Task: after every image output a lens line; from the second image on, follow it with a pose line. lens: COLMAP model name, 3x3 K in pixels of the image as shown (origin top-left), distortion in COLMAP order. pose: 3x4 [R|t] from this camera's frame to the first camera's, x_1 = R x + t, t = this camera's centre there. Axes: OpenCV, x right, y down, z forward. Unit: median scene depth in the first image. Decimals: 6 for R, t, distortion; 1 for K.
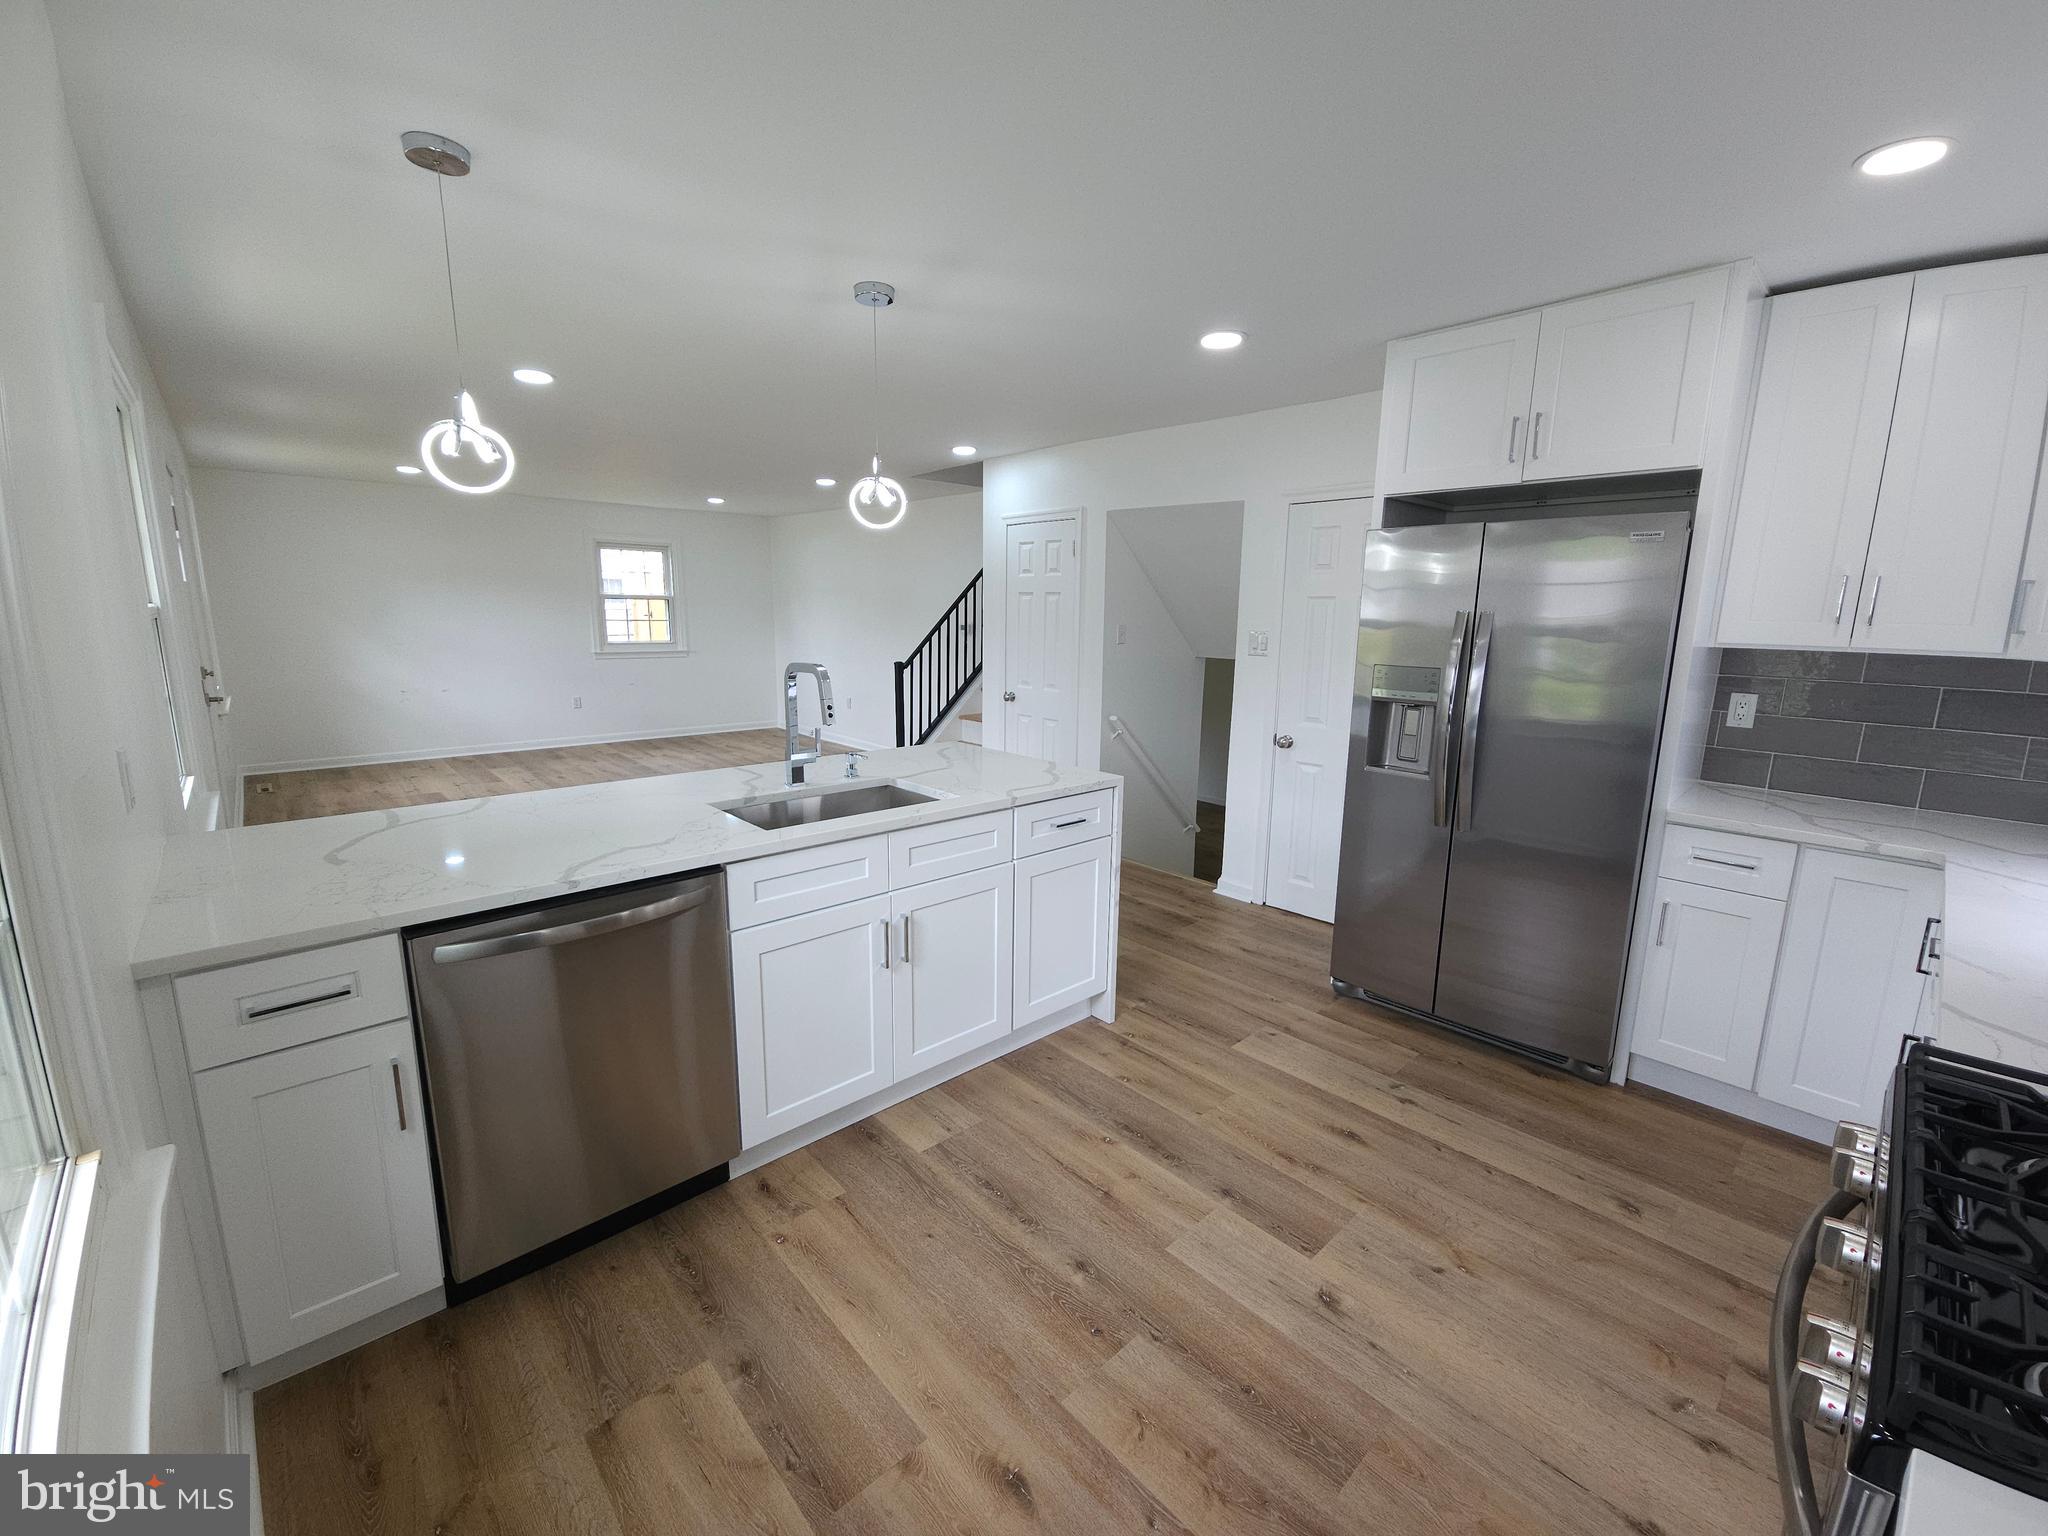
lens RADIAL K [[820.0, 0, 1043.3], [0, 820.0, 777.5], [0, 0, 1]] dist [-0.009229, -0.000163]
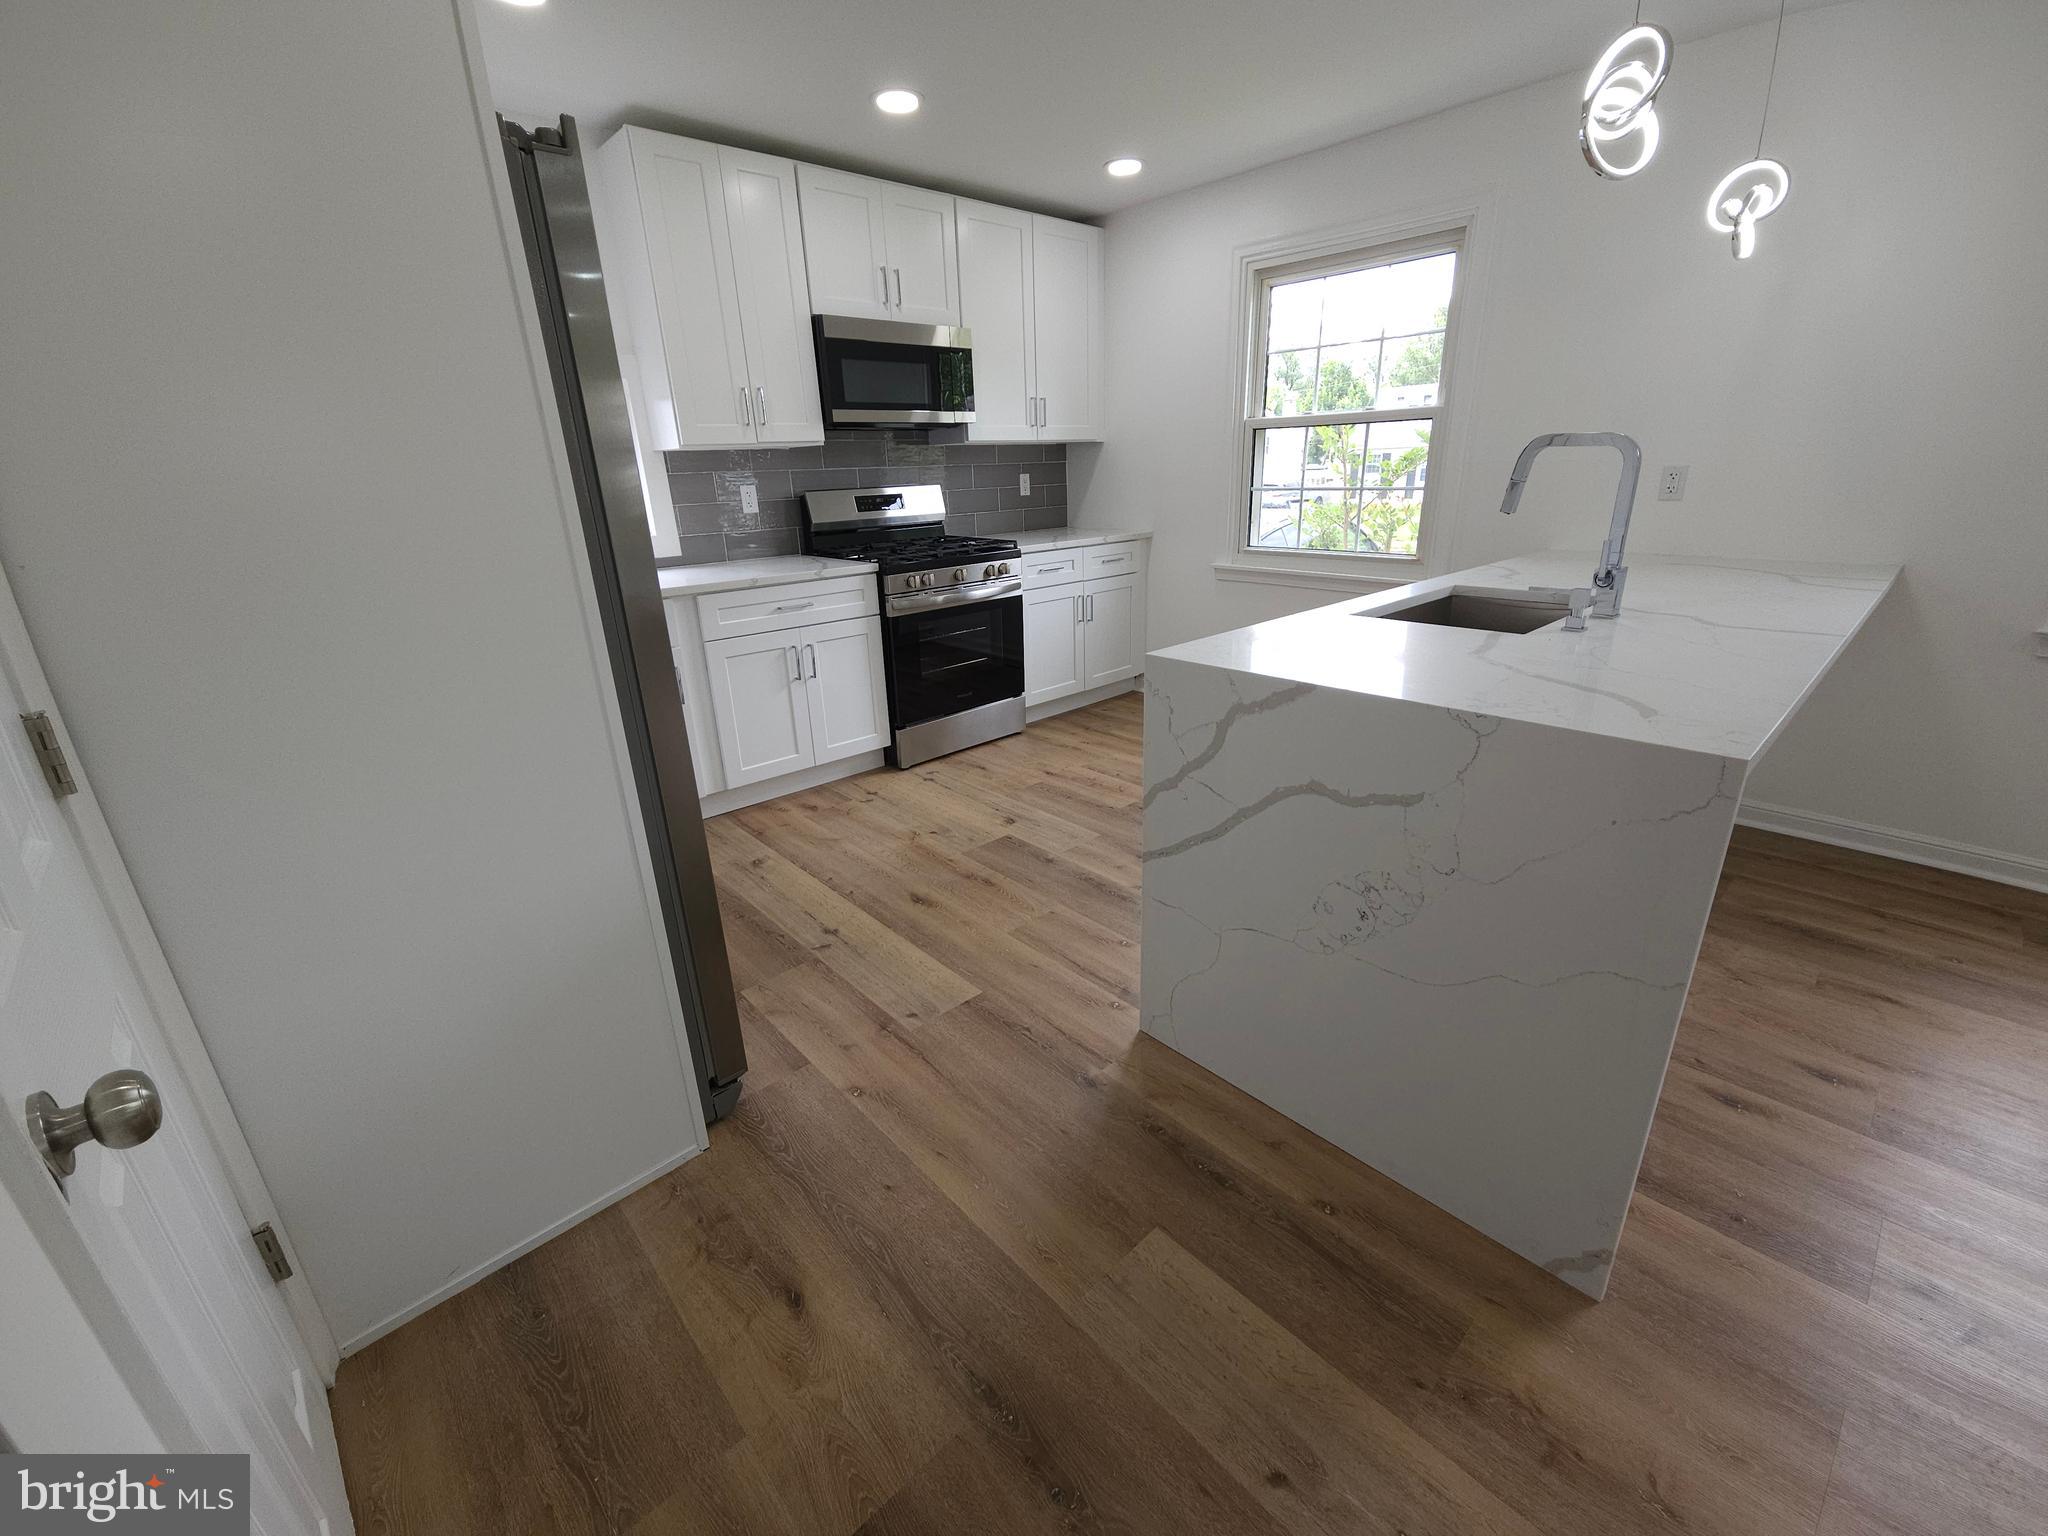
lens RADIAL K [[834.1, 0, 1030.7], [0, 834.1, 764.2], [0, 0, 1]] dist [-0.002294, -0.000083]
pose [[-0.999767, 0.008415, 0.019860, 0.117939], [0.017539, 0.853093, 0.521465, -0.172029], [-0.012554, 0.521692, -0.853042, 1.077799]]
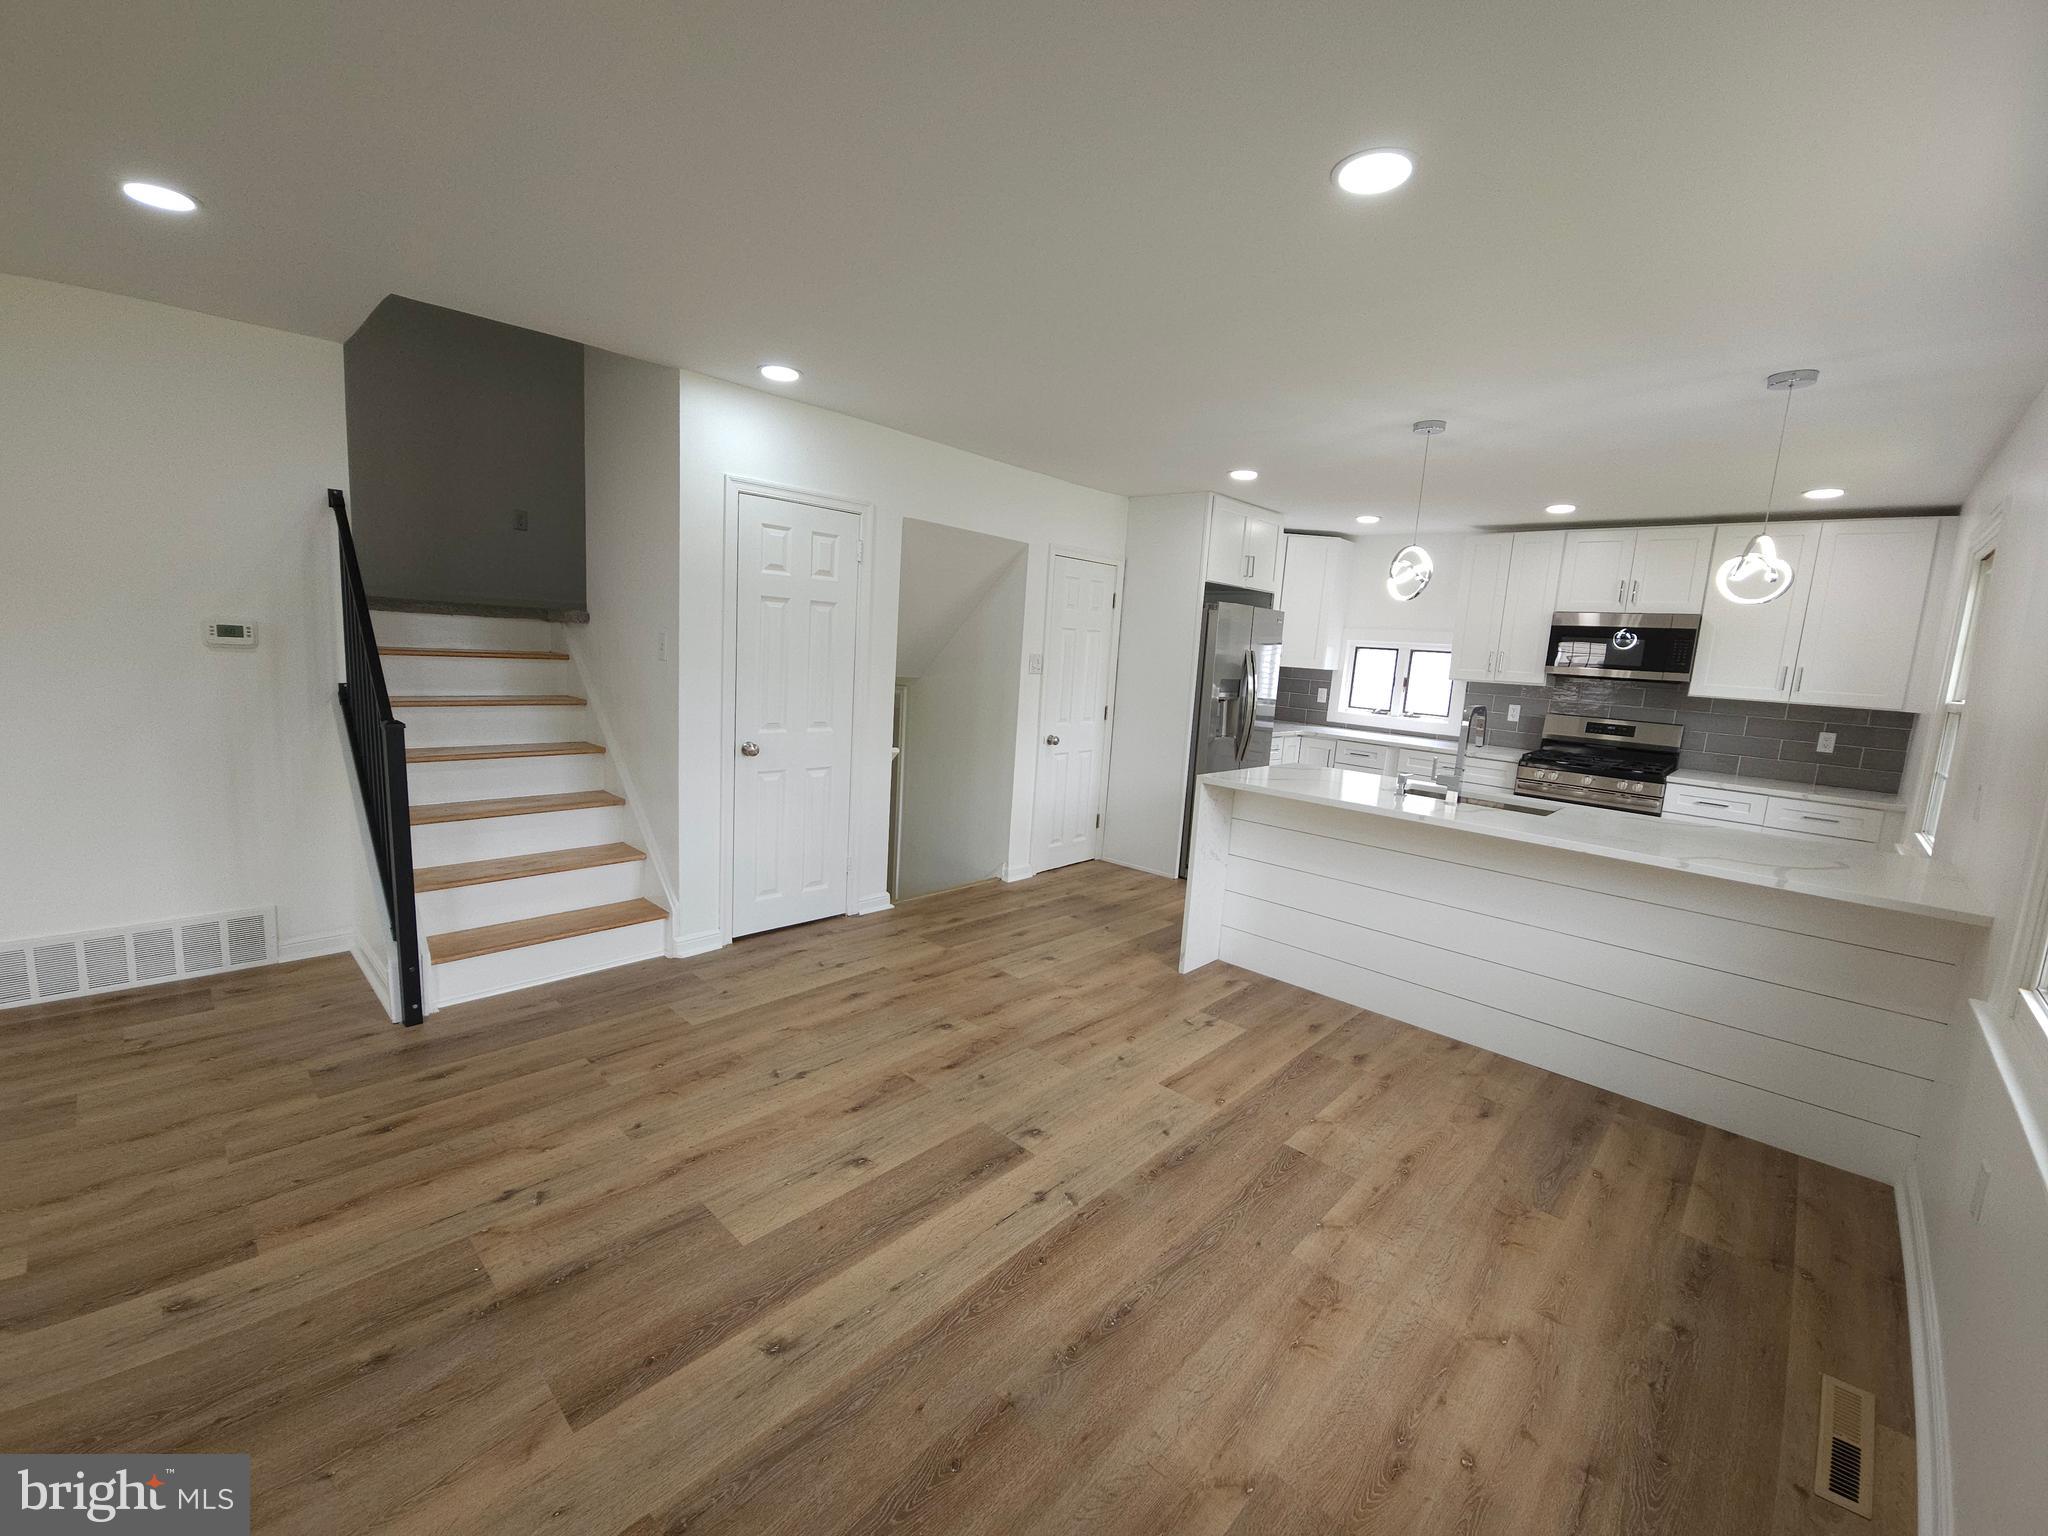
lens RADIAL K [[837.1, 0, 1029.1], [0, 837.1, 764.4], [0, 0, 1]] dist [0.000372, -0.000358]
pose [[-0.055906, -0.164070, 0.984863, -0.985906], [0.136544, 0.975882, 0.170325, -0.231716], [-0.989055, 0.143999, -0.032155, 1.070061]]
